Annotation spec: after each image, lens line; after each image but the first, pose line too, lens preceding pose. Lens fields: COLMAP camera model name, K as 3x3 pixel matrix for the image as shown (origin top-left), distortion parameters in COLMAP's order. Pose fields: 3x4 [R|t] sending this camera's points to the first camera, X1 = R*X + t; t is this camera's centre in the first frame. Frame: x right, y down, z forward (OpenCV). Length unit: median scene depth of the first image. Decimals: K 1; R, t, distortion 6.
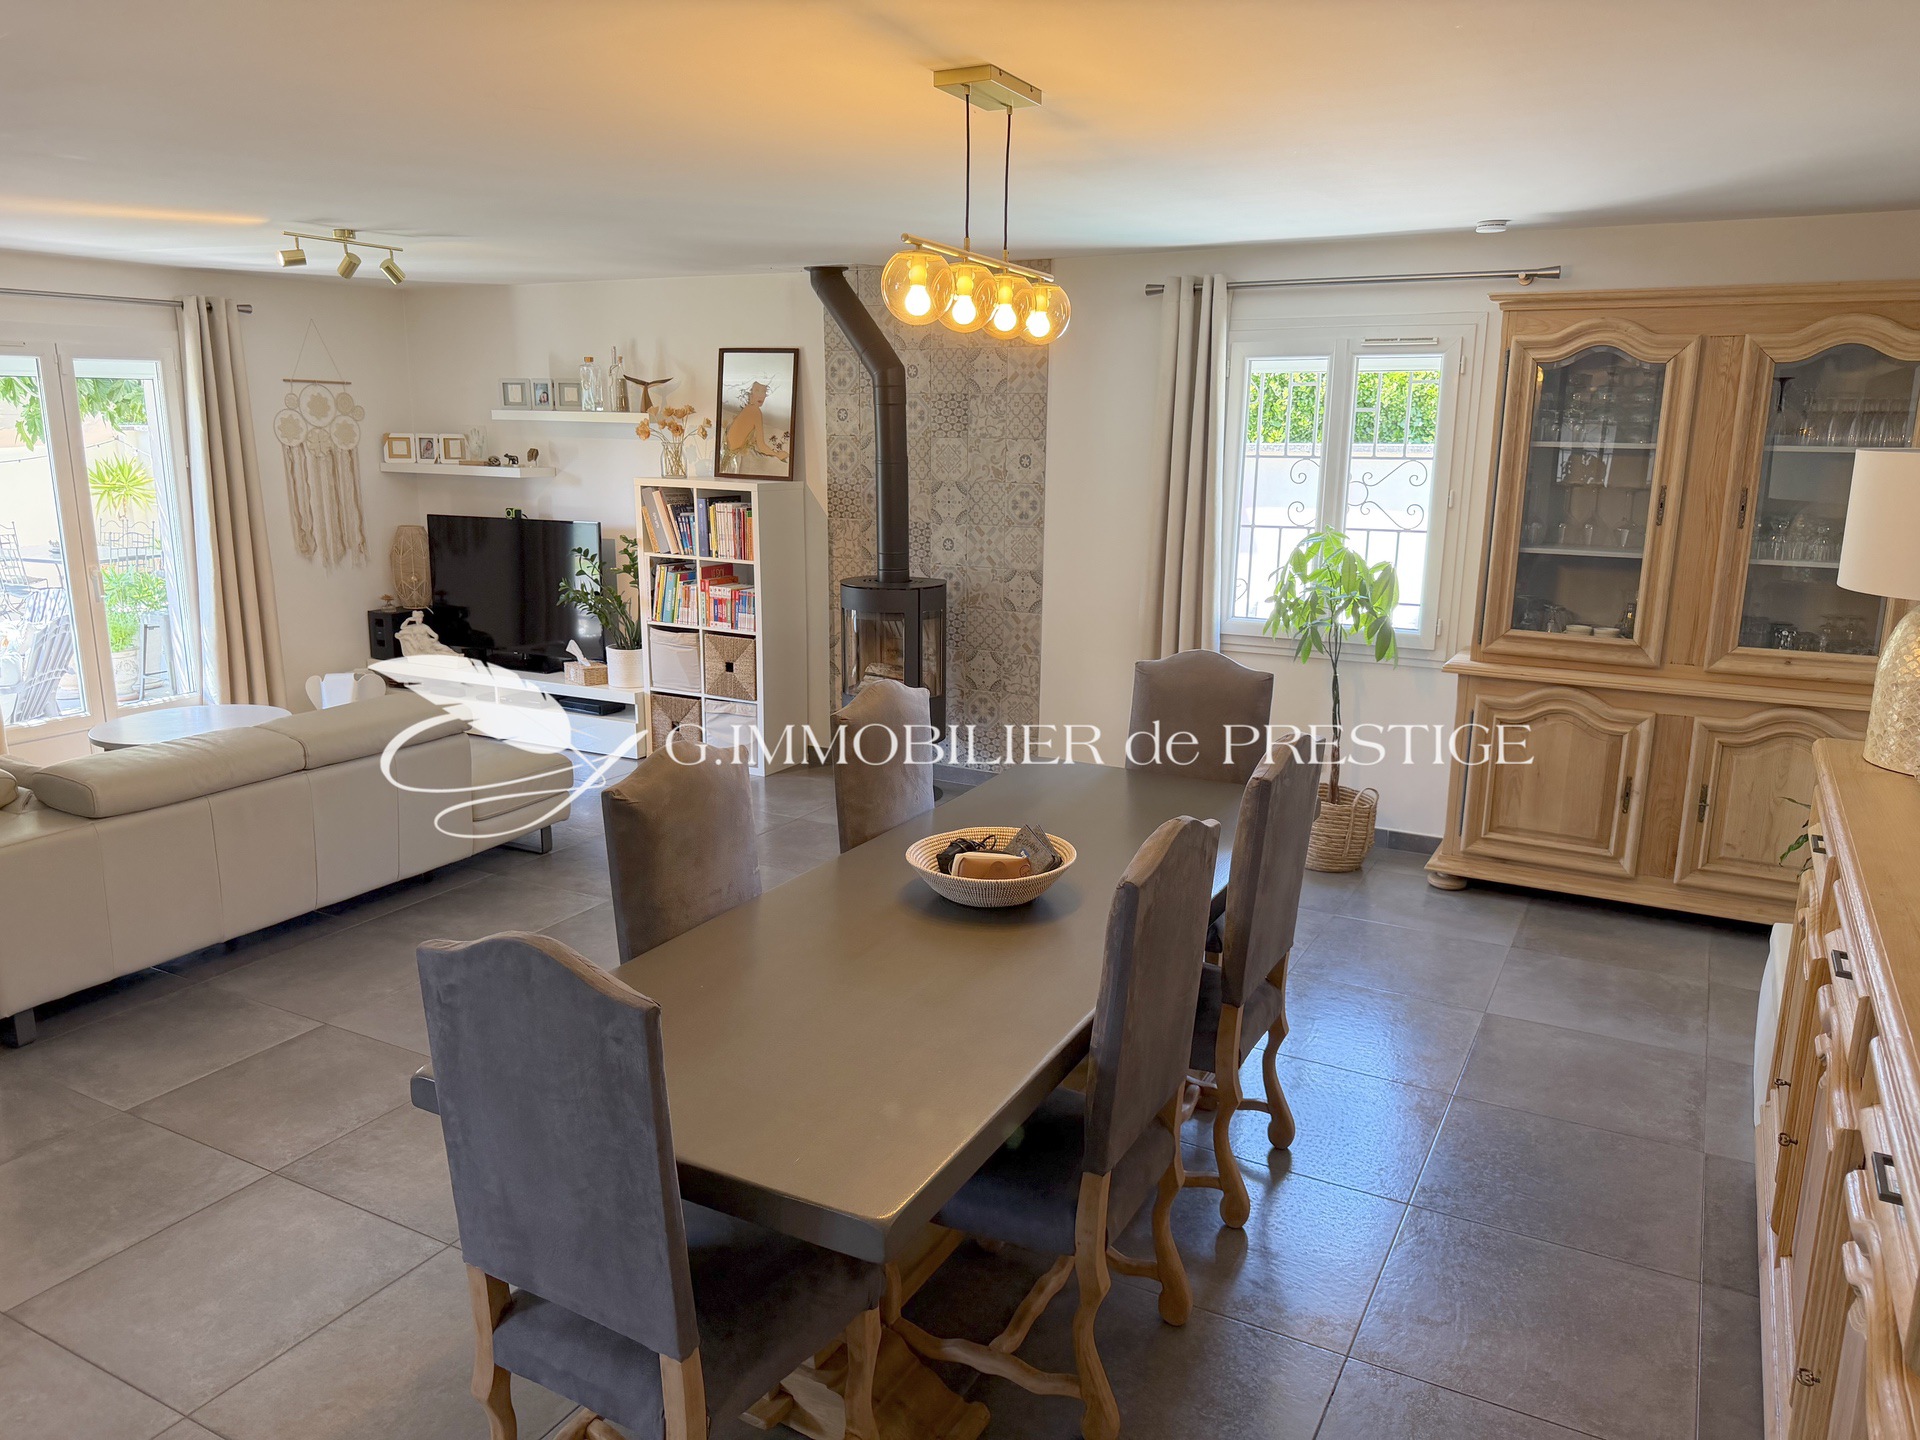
lens RADIAL K [[1349.9, 0, 941.0], [0, 1349.9, 713.6], [0, 0, 1]] dist [0.198643, -0.382051]
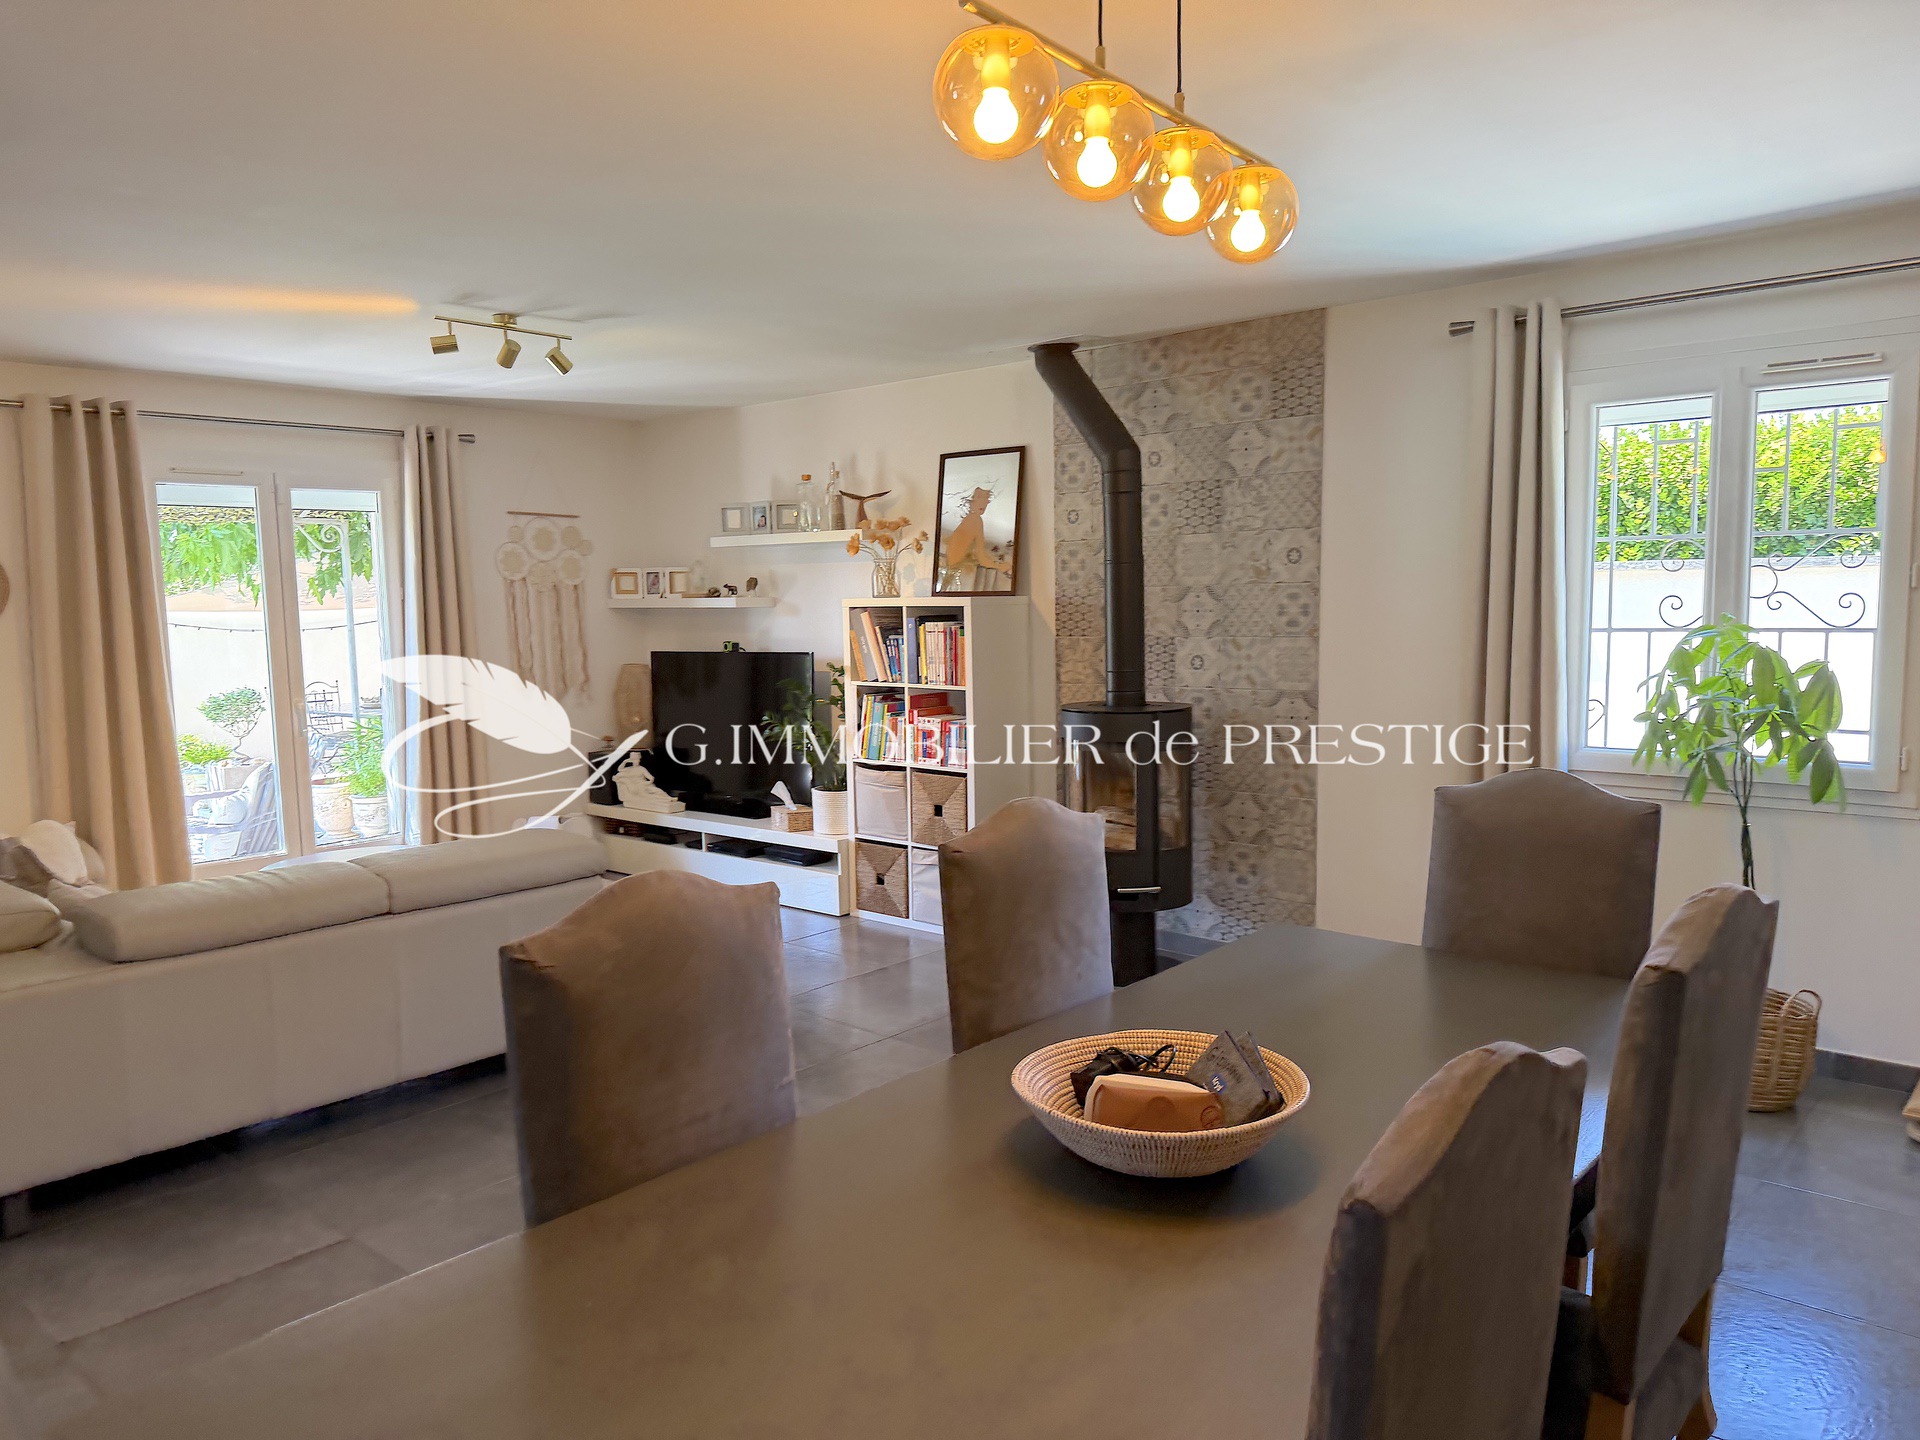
lens RADIAL K [[1339.9, 0, 931.4], [0, 1339.9, 737.3], [0, 0, 1]] dist [0.147388, -0.253358]
pose [[0.973335, -0.000400, -0.229389, 0.036138], [-0.024467, 0.994113, -0.105551, 0.009669], [0.228081, 0.108348, 0.967595, 0.185656]]
